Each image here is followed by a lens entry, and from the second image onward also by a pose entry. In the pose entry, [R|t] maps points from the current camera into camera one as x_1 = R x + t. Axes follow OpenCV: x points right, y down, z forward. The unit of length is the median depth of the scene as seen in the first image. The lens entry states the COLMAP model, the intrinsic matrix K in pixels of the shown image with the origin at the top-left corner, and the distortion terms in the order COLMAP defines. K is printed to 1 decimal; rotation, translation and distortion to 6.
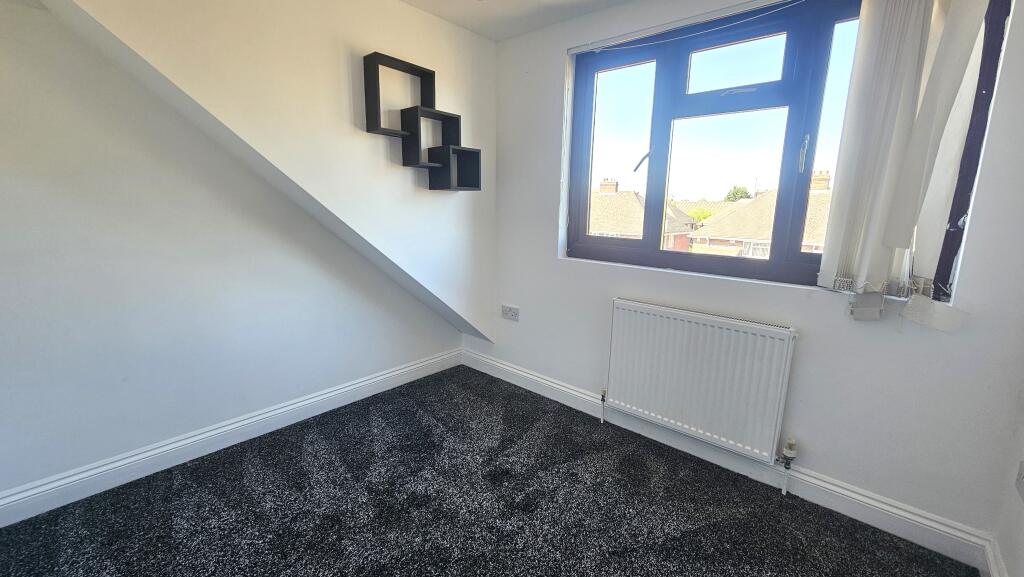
lens RADIAL K [[419.7, 0, 511.5], [0, 419.7, 285.6], [0, 0, 1]] dist [0.002152, 0.000174]
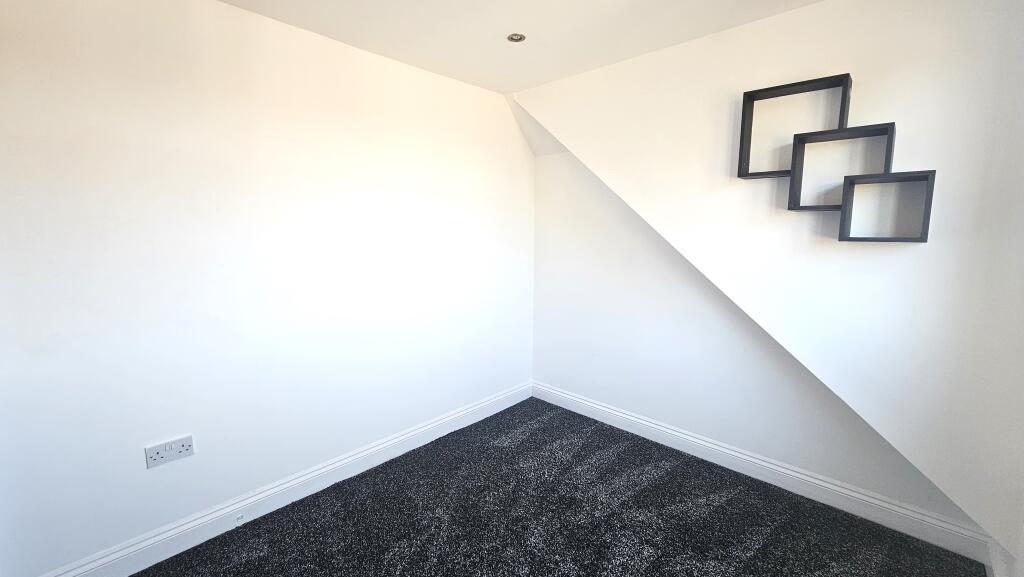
lens RADIAL K [[419.7, 0, 511.5], [0, 419.7, 285.6], [0, 0, 1]] dist [0.002152, 0.000174]
pose [[-0.027657, 0.117494, -0.992688, 0.563634], [-0.206843, 0.970903, 0.120679, -0.137358], [0.977983, 0.208668, -0.002549, 0.529209]]
